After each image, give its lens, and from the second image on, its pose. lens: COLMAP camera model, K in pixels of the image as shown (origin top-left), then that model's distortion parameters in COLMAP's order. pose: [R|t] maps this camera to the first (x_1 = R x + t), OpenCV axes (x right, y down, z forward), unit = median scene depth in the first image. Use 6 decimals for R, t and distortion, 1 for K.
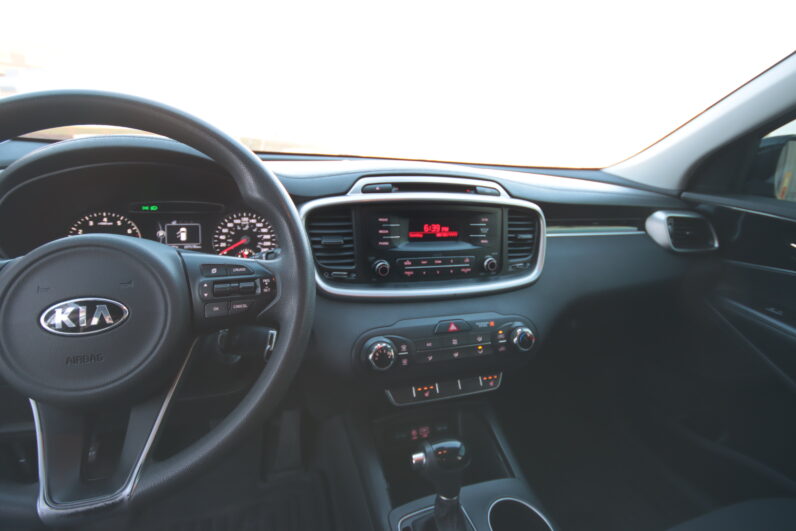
lens RADIAL K [[369.1, 0, 395.9], [0, 369.1, 267.0], [0, 0, 1]] dist [-0.003657, -0.000164]
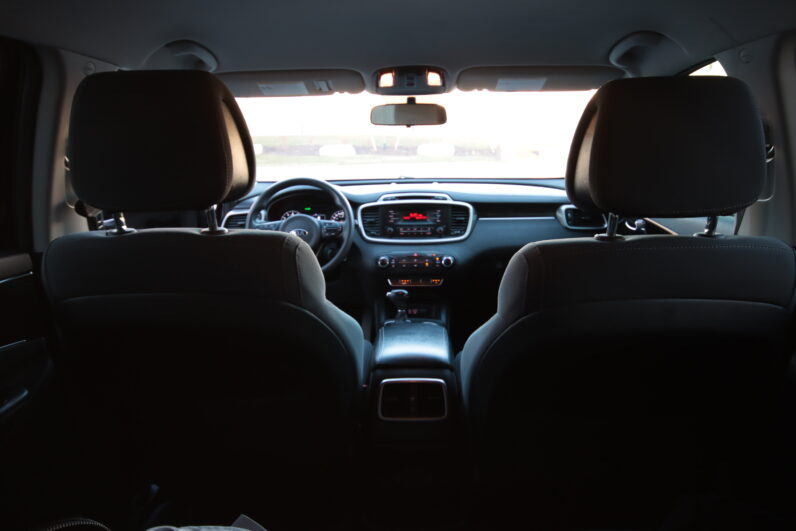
lens RADIAL K [[502.1, 0, 395.2], [0, 502.1, 262.4], [0, 0, 1]] dist [-0.006314, -0.000210]
pose [[0.938167, 0.020860, -0.345553, 1.417625], [-0.035979, 0.998653, -0.037396, 0.412194], [0.344308, 0.047516, 0.937654, -2.596191]]
